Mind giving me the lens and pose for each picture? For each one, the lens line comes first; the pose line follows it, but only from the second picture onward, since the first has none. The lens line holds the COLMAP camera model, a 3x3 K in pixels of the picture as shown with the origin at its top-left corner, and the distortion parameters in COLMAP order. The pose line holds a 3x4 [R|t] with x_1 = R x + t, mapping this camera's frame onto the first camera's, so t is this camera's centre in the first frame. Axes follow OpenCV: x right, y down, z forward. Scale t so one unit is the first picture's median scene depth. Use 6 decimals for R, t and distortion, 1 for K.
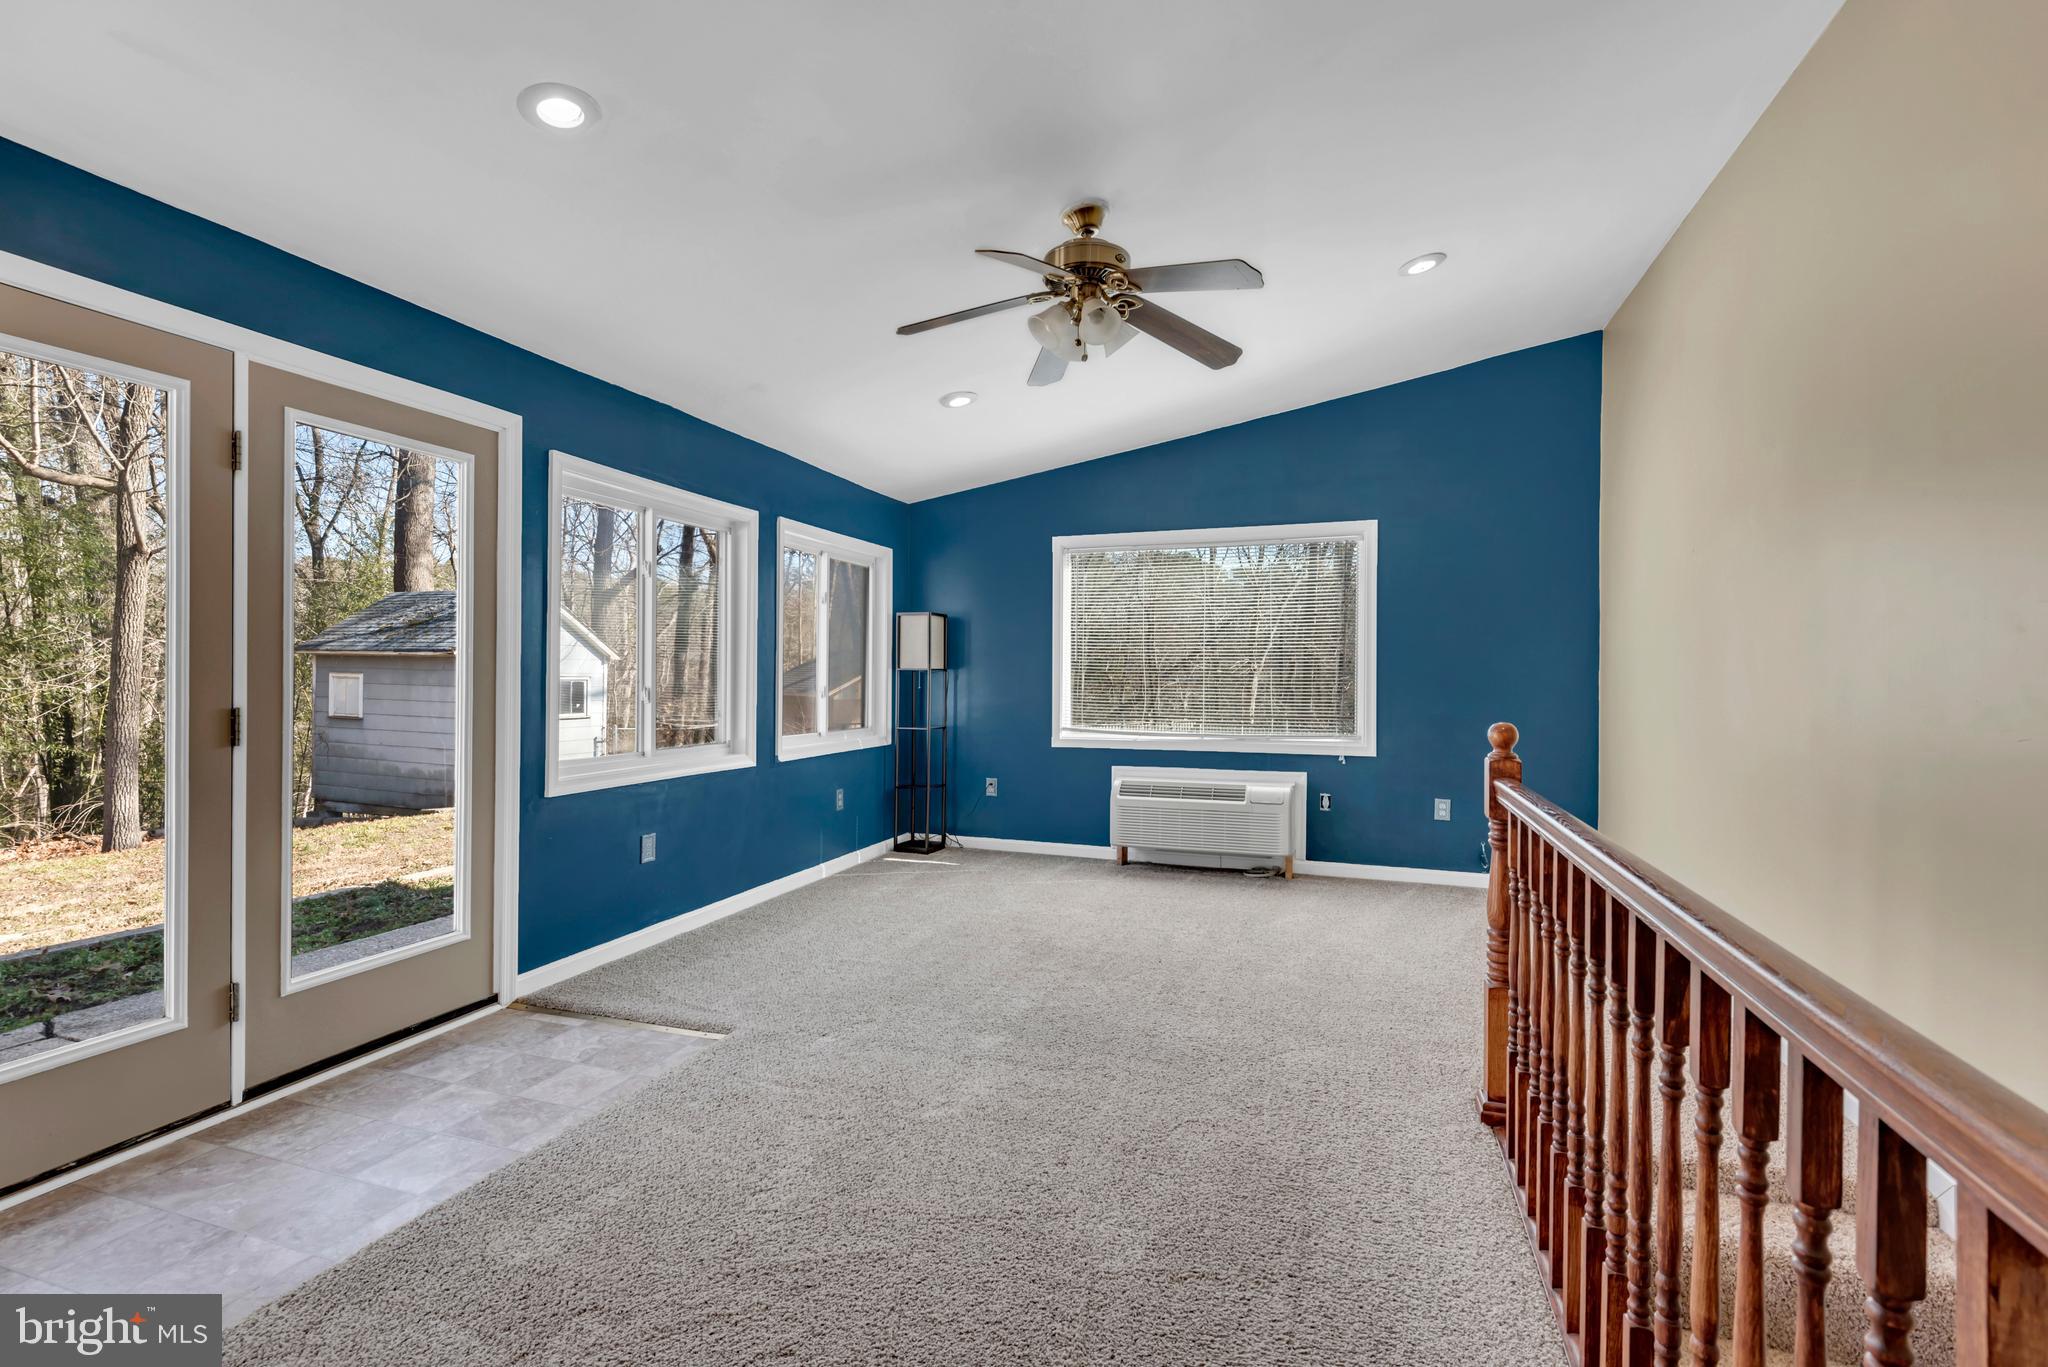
lens RADIAL K [[921.7, 0, 1020.2], [0, 921.7, 677.9], [0, 0, 1]] dist [0.011852, -0.000588]
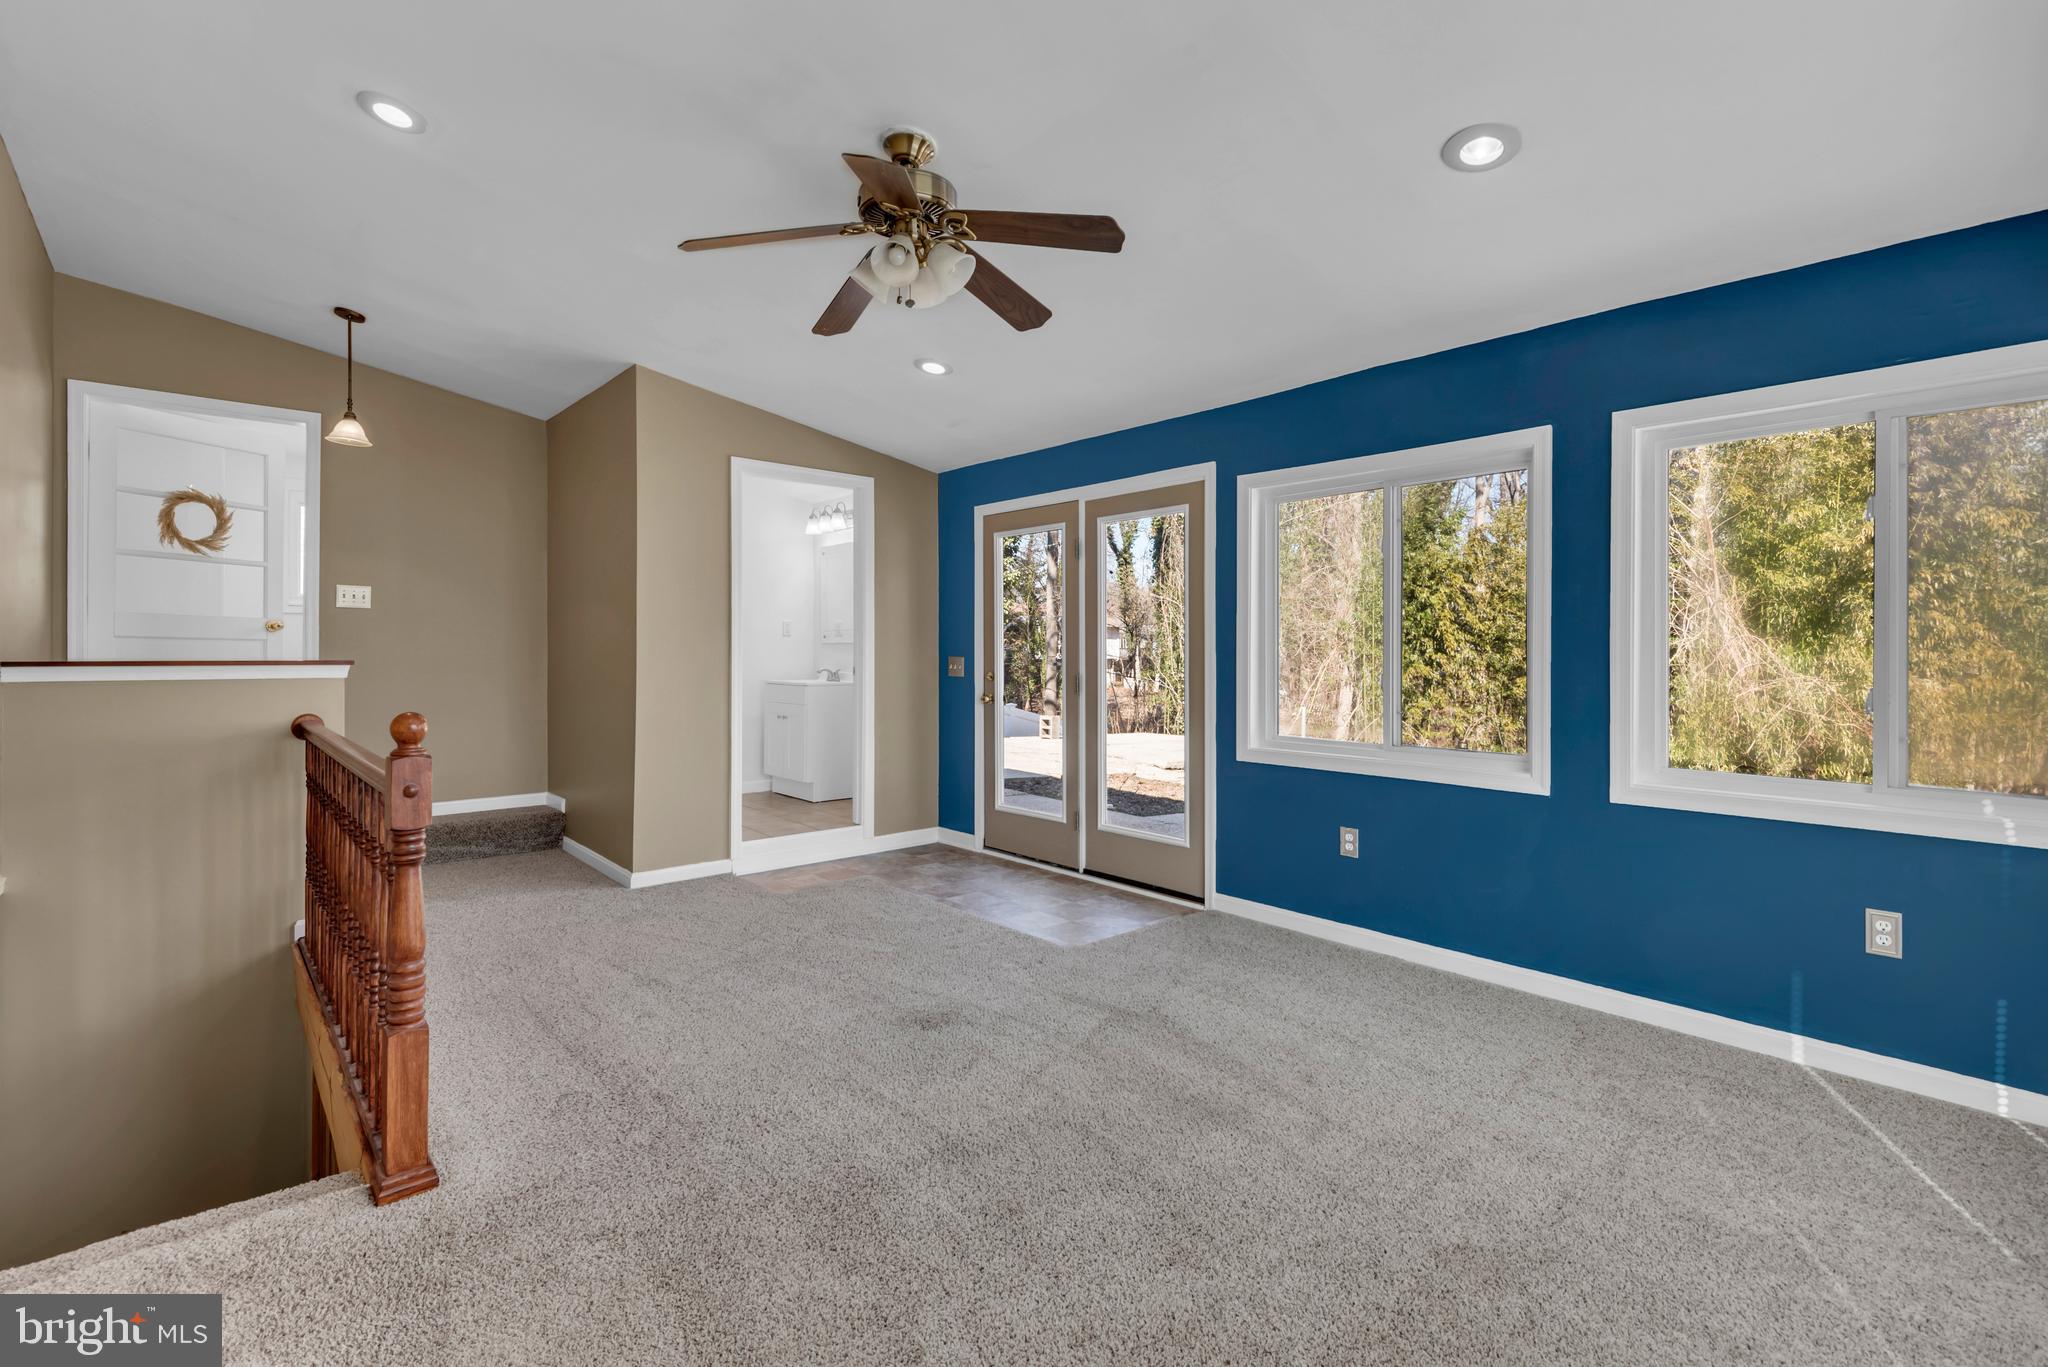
lens RADIAL K [[921.7, 0, 1012.7], [0, 921.7, 661.5], [0, 0, 1]] dist [0.011852, -0.000588]
pose [[-0.495994, 0.003393, -0.868319, 0.483214], [-0.006574, 0.999949, 0.007663, -0.006691], [0.868301, 0.009509, -0.495946, 0.934368]]
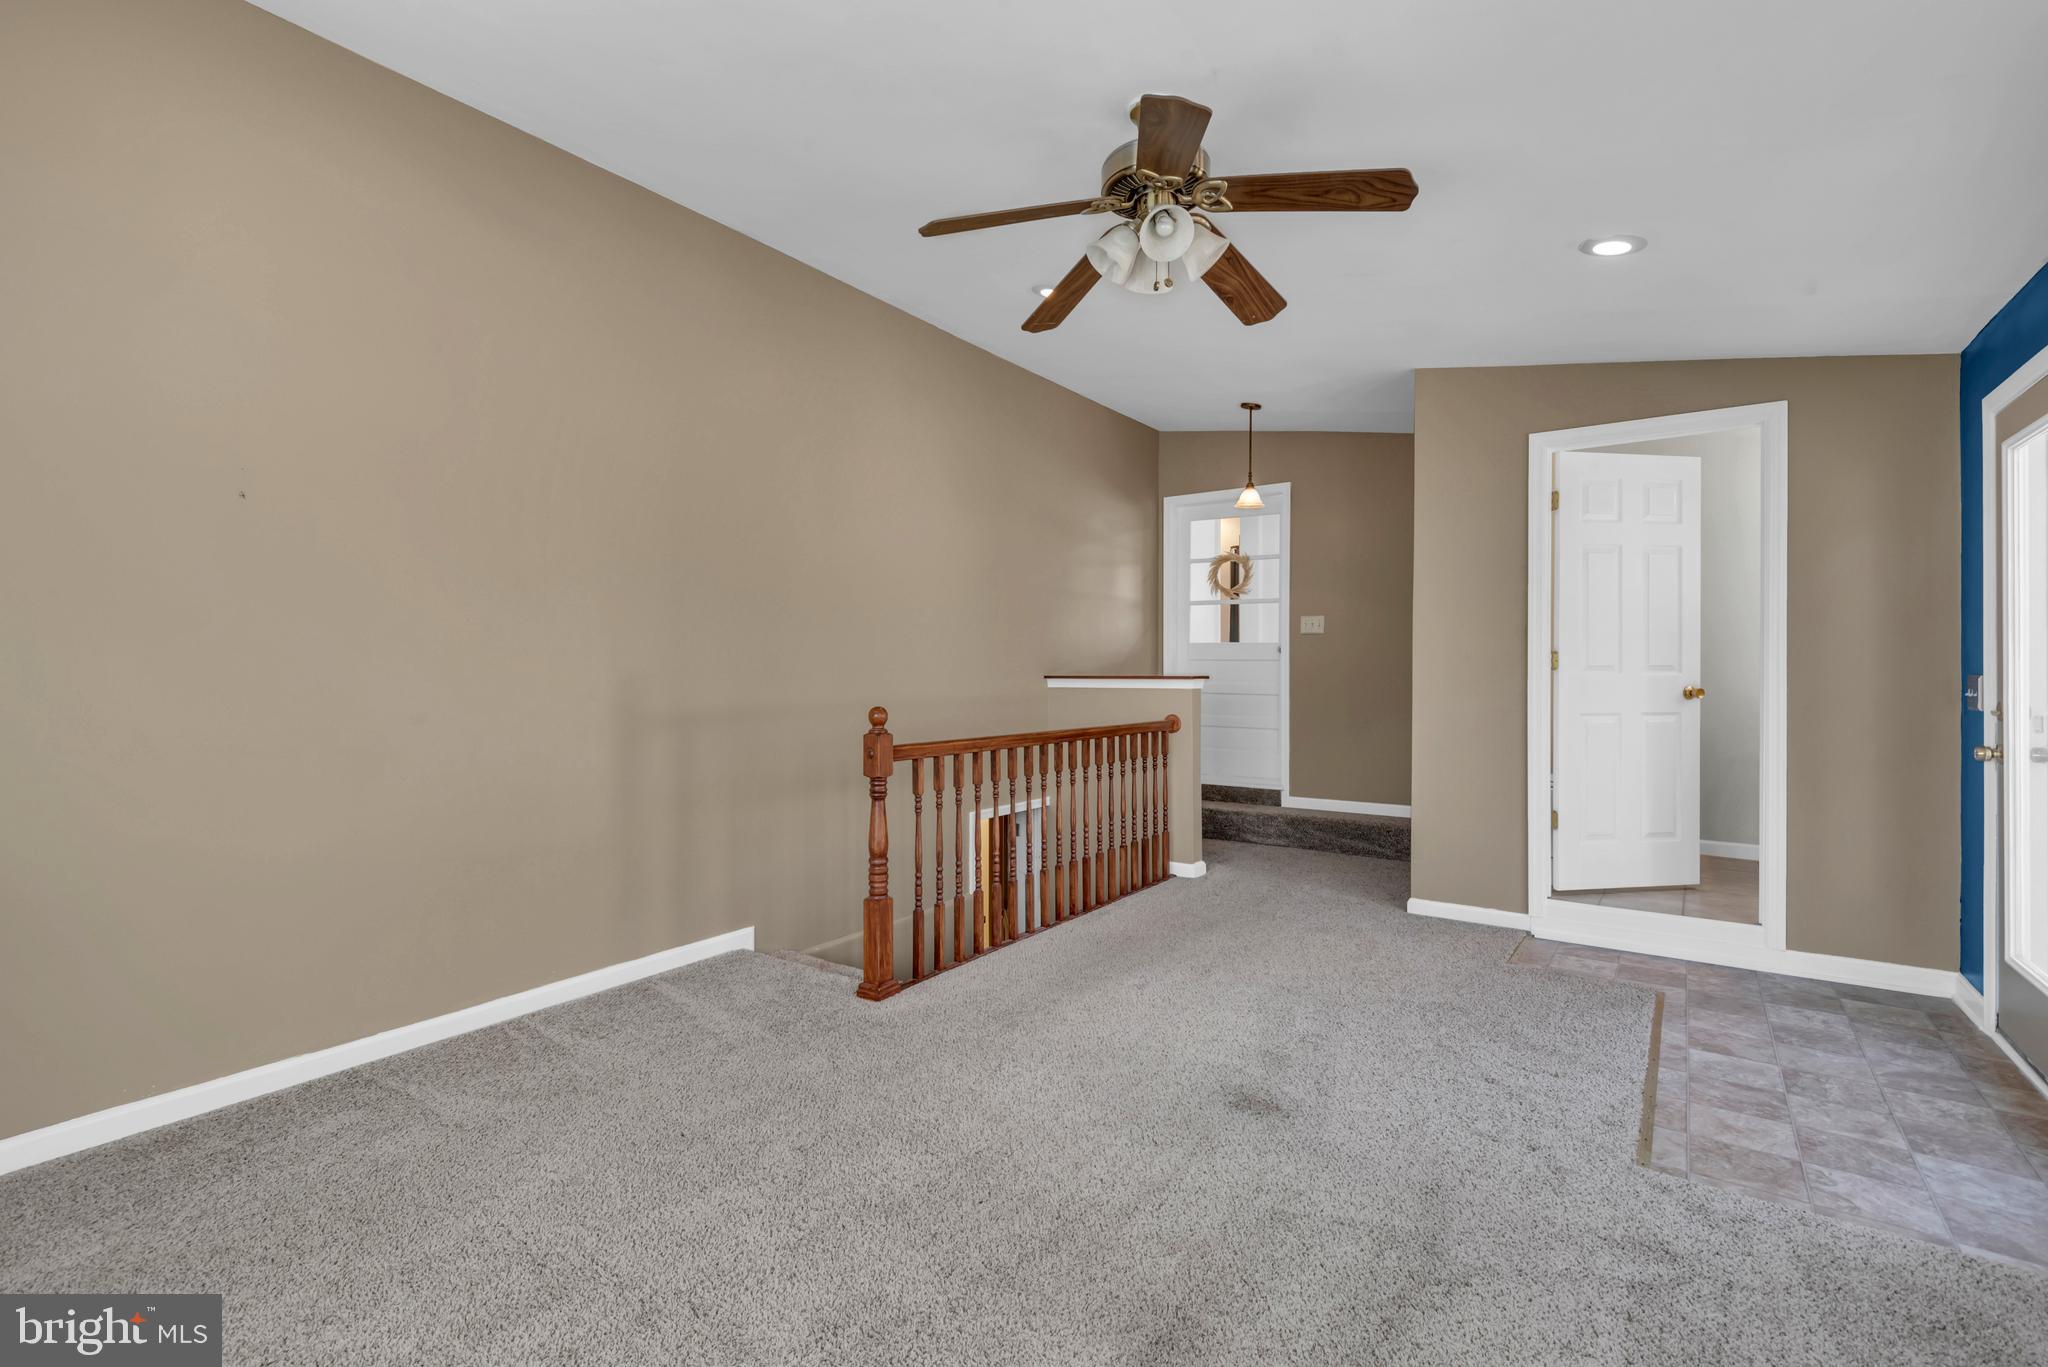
lens RADIAL K [[921.7, 0, 1024.9], [0, 921.7, 681.5], [0, 0, 1]] dist [0.011852, -0.000588]
pose [[-0.961934, -0.007771, 0.273172, -0.025170], [-0.003423, 0.999860, 0.016389, -0.007819], [-0.273261, 0.014830, -0.961826, 1.110961]]
